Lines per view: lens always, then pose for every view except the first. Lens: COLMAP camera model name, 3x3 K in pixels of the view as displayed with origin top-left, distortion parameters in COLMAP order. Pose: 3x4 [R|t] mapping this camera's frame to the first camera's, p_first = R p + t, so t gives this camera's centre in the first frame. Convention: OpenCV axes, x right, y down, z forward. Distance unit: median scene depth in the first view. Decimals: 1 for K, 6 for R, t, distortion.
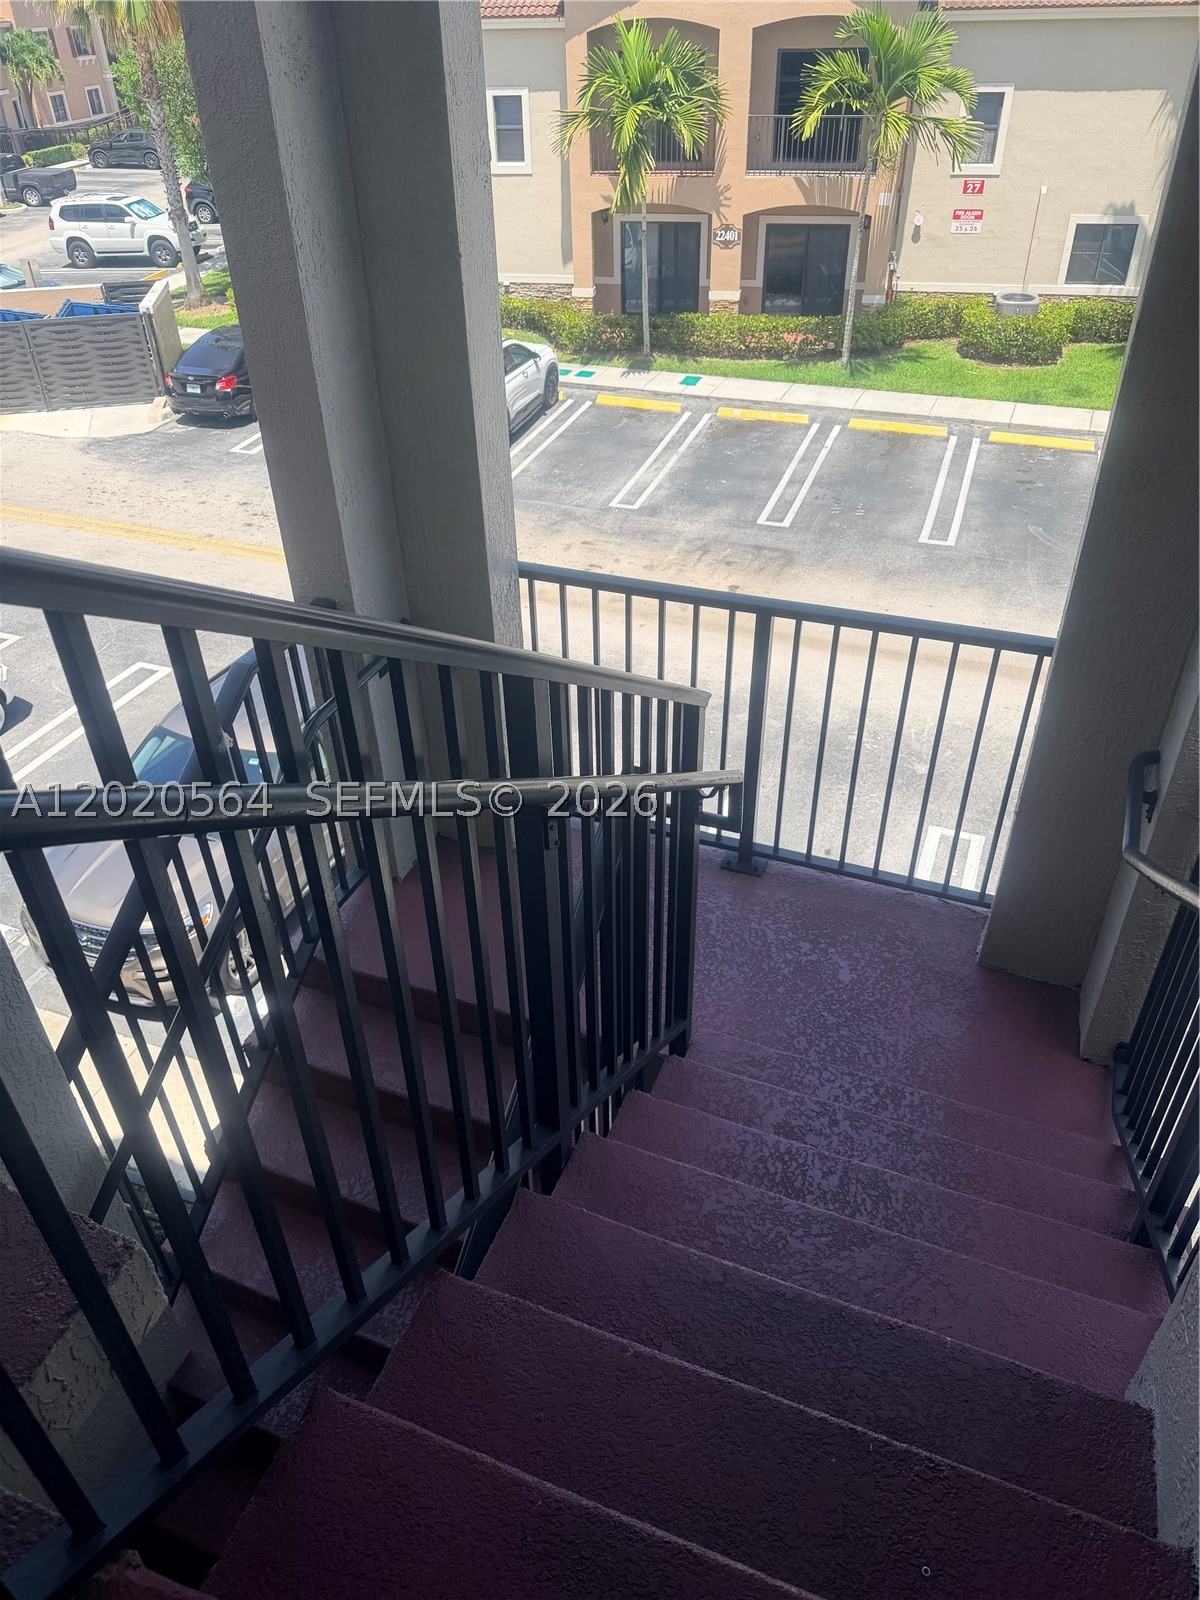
lens RADIAL K [[1134.7, 0, 594.8], [0, 1134.7, 814.9], [0, 0, 1]] dist [0.055472, -0.065938]
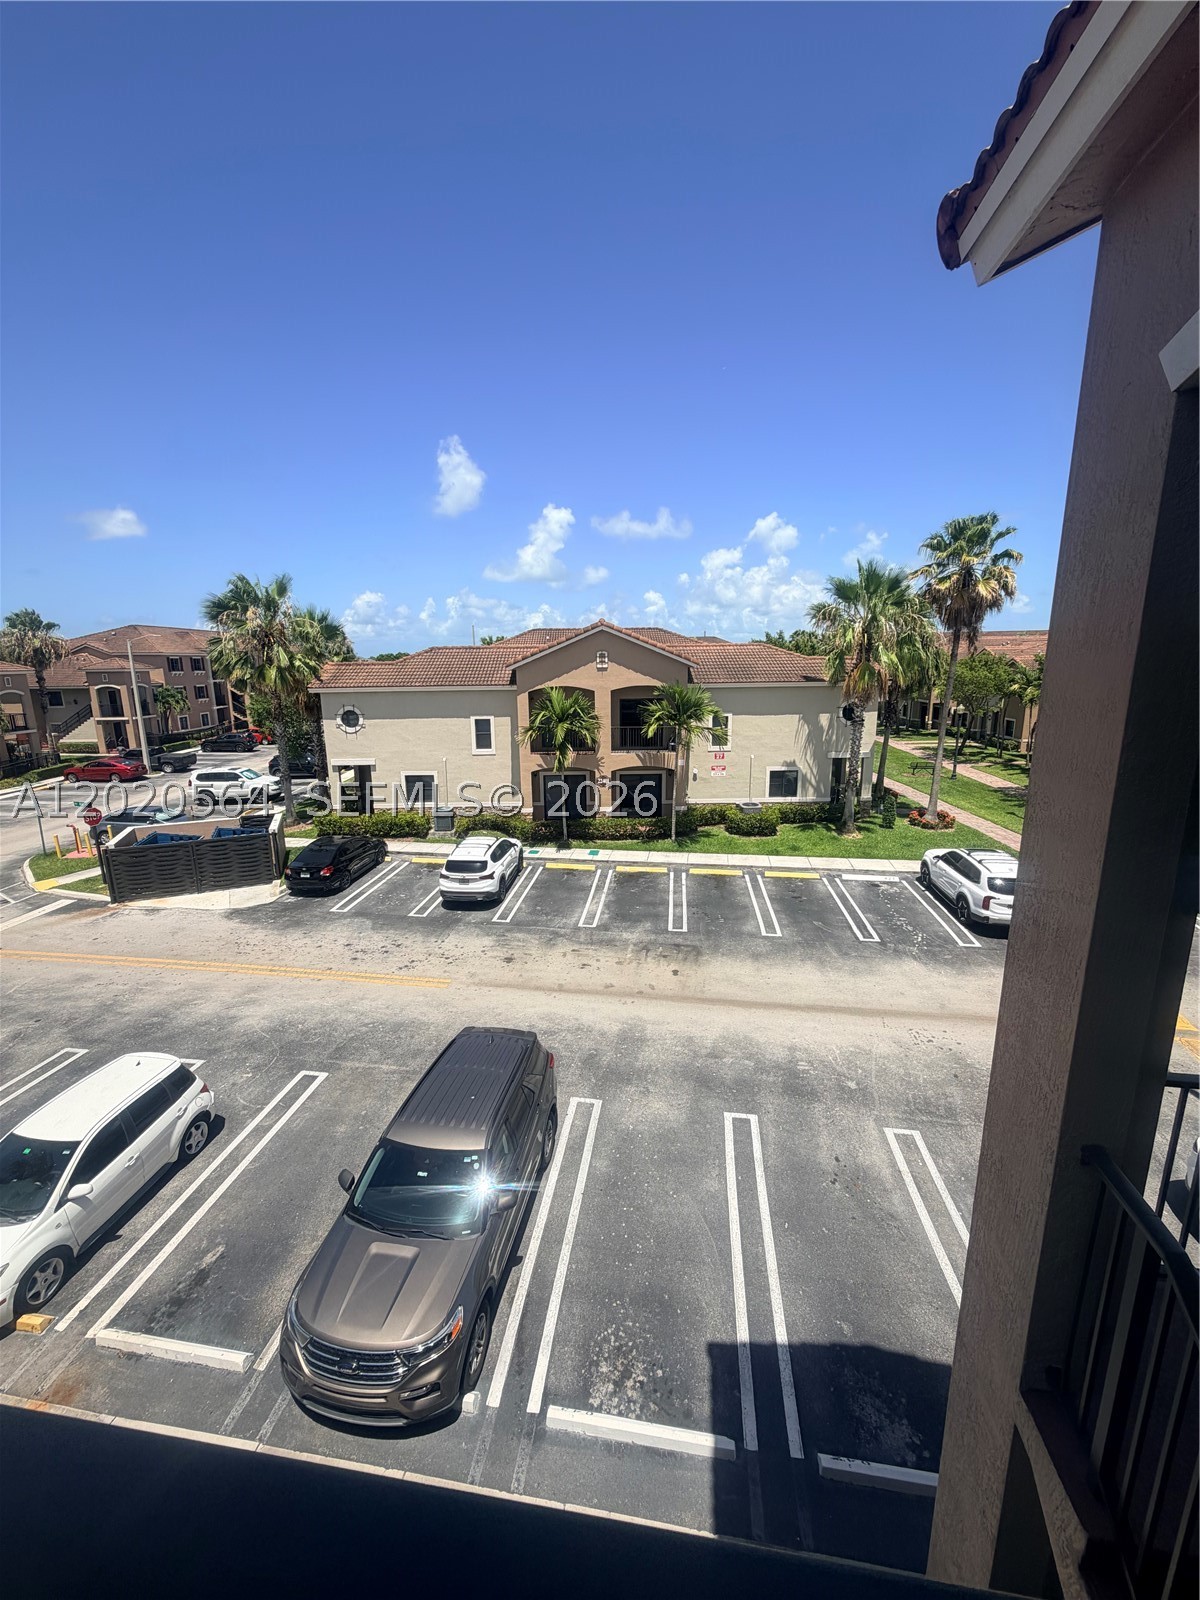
lens RADIAL K [[639.4, 0, 590.4], [0, 639.4, 801.8], [0, 0, 1]] dist [-0.014198, 0.001583]
pose [[0.972643, -0.034750, 0.229691, -0.155942], [0.125769, 0.910078, -0.394892, -0.057223], [-0.195314, 0.412977, 0.889552, 0.073338]]
